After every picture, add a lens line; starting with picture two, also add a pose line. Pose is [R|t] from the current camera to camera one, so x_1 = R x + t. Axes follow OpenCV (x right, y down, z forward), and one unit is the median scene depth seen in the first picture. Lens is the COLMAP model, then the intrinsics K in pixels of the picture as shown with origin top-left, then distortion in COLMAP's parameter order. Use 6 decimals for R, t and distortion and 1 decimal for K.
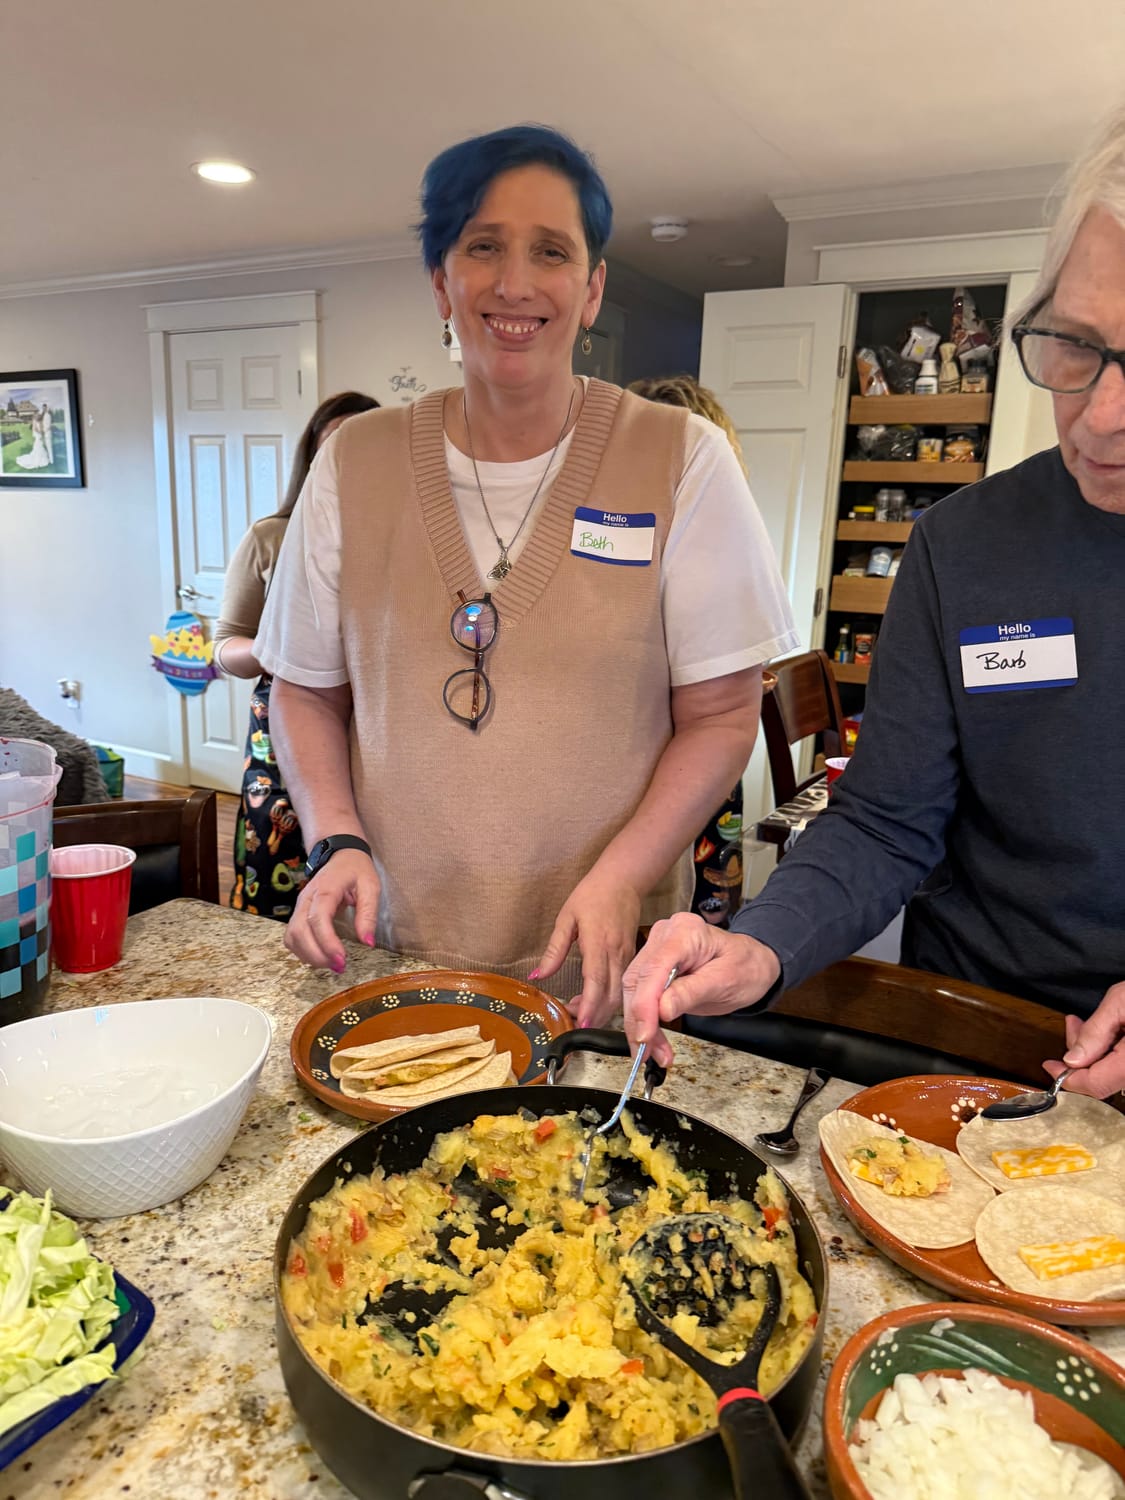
lens RADIAL K [[1059.6, 0, 553.5], [0, 1059.6, 738.8], [0, 0, 1]] dist [-0.007889, -0.017250]
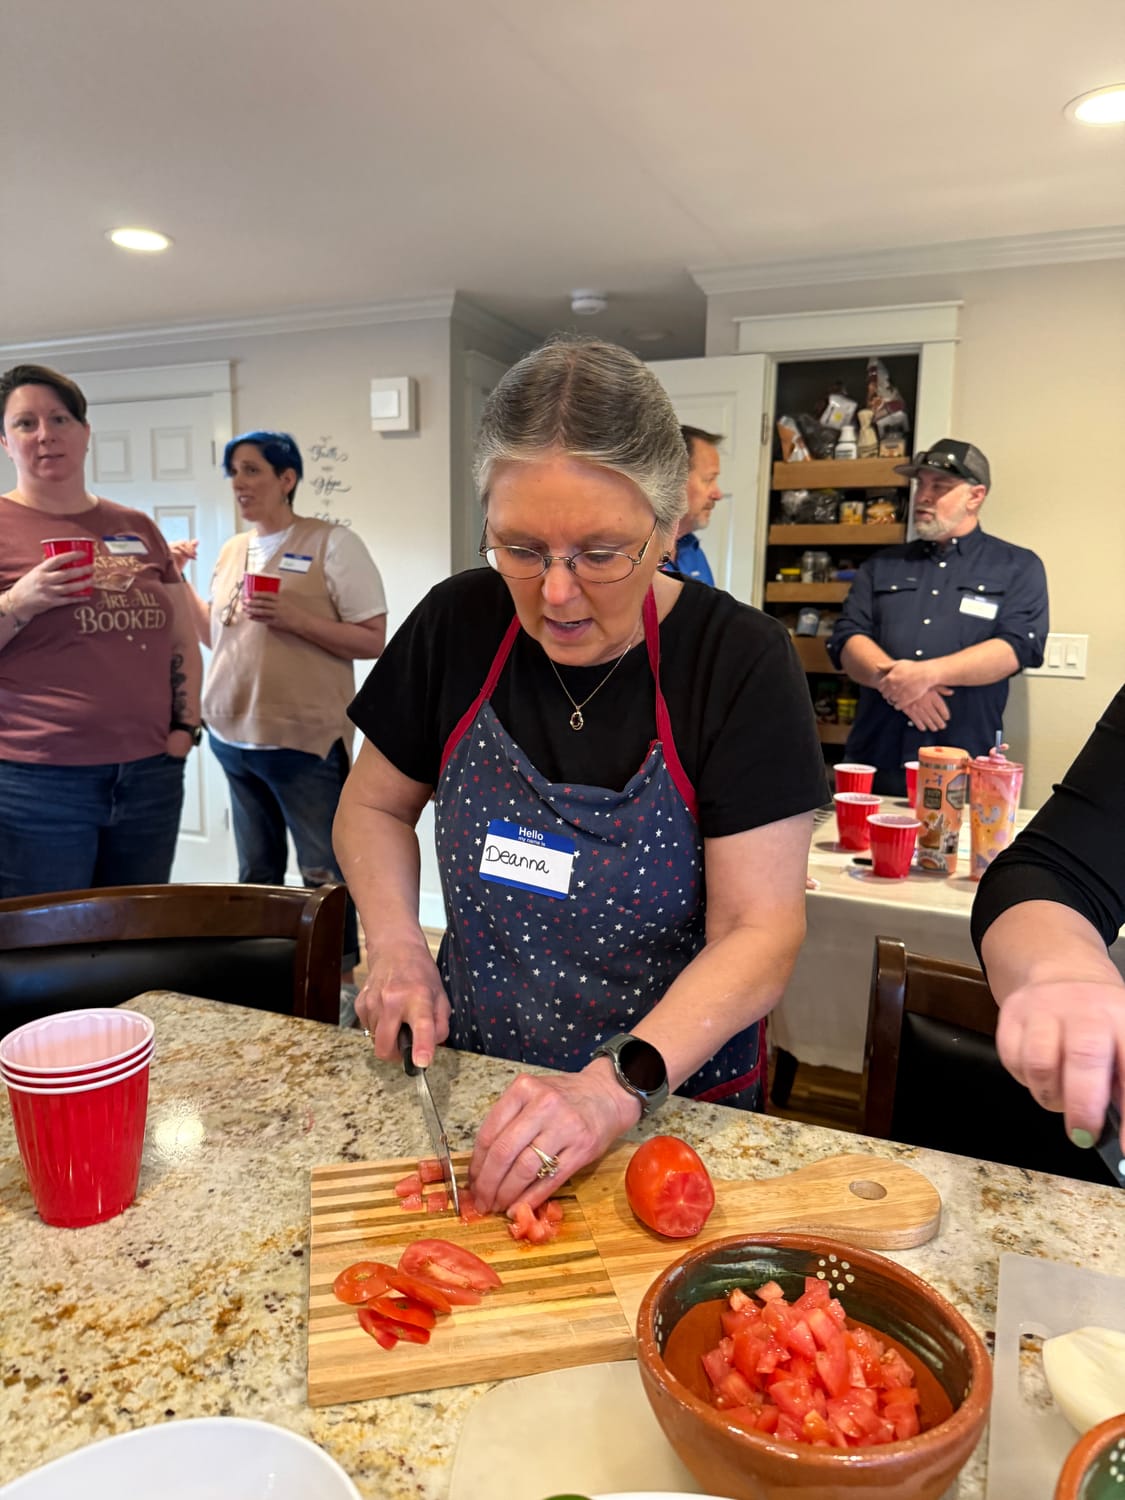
lens RADIAL K [[1059.6, 0, 561.2], [0, 1059.6, 741.0], [0, 0, 1]] dist [-0.007889, -0.017250]
pose [[0.994551, -0.030505, 0.099690, -0.130335], [0.037168, 0.997149, -0.065675, 0.016401], [-0.097402, 0.069022, 0.992849, 0.096621]]
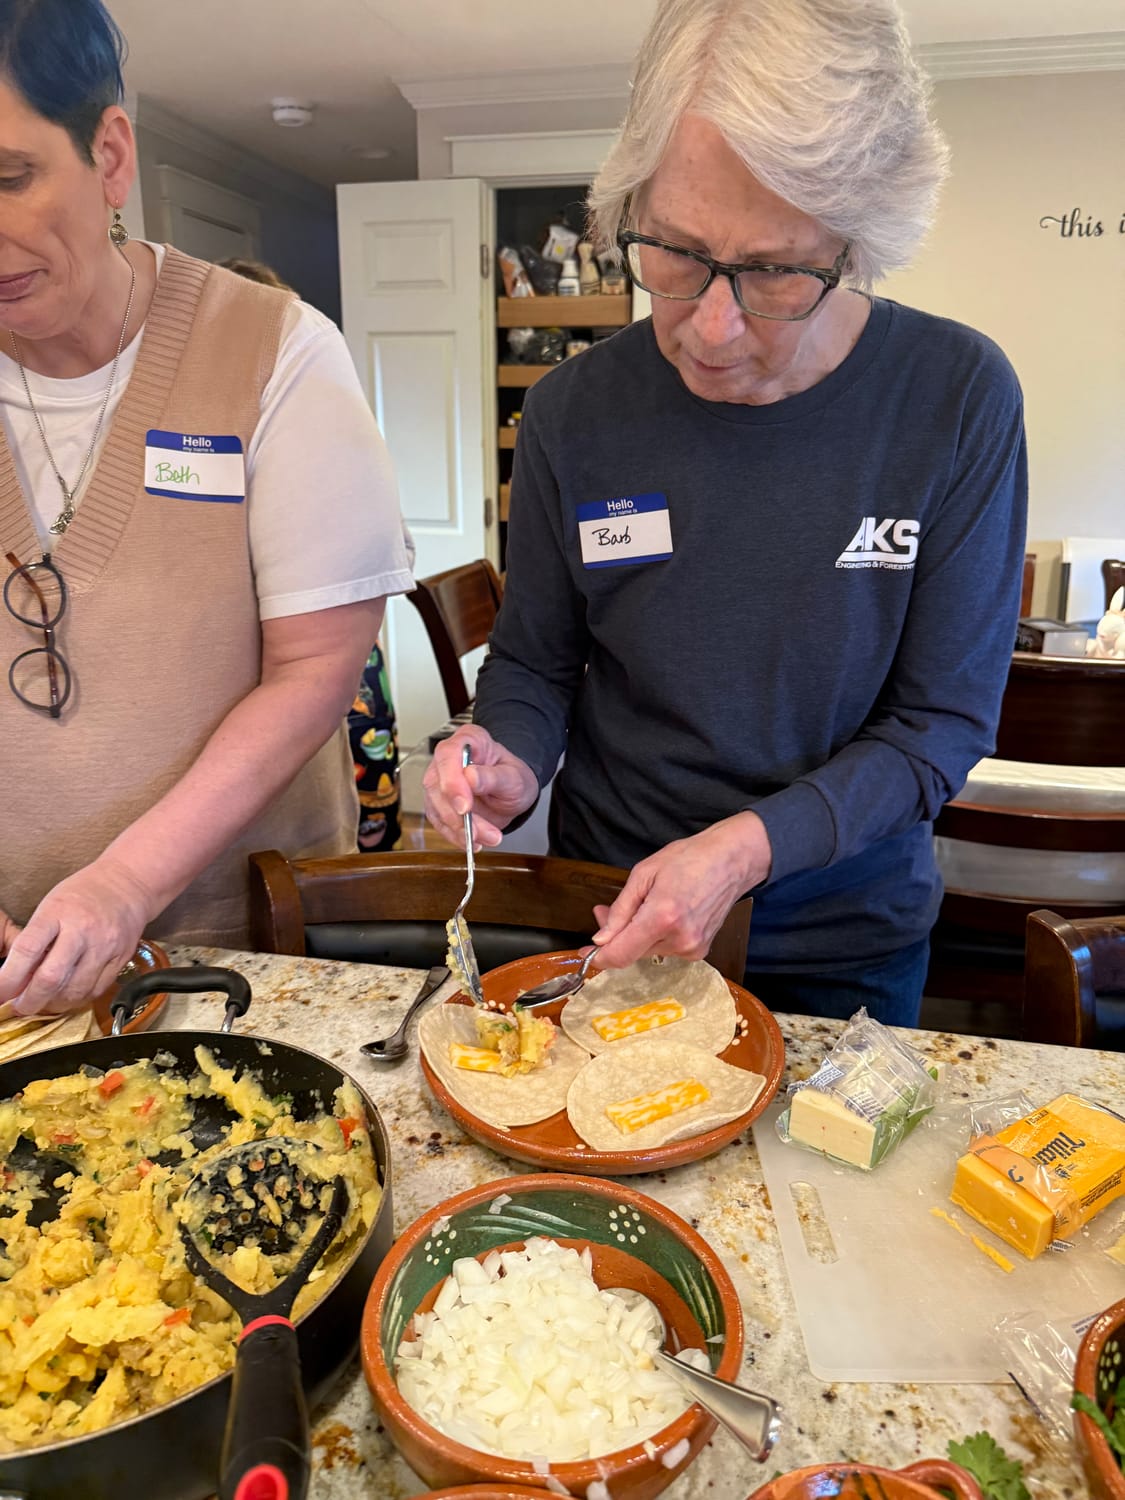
lens RADIAL K [[1059.6, 0, 570.6], [0, 1059.6, 755.6], [0, 0, 1]] dist [-0.007889, -0.017250]
pose [[0.955824, -0.110567, 0.272352, 0.123189], [0.086461, 0.991323, 0.099012, 0.027664], [-0.280936, -0.071091, 0.957090, 0.032930]]
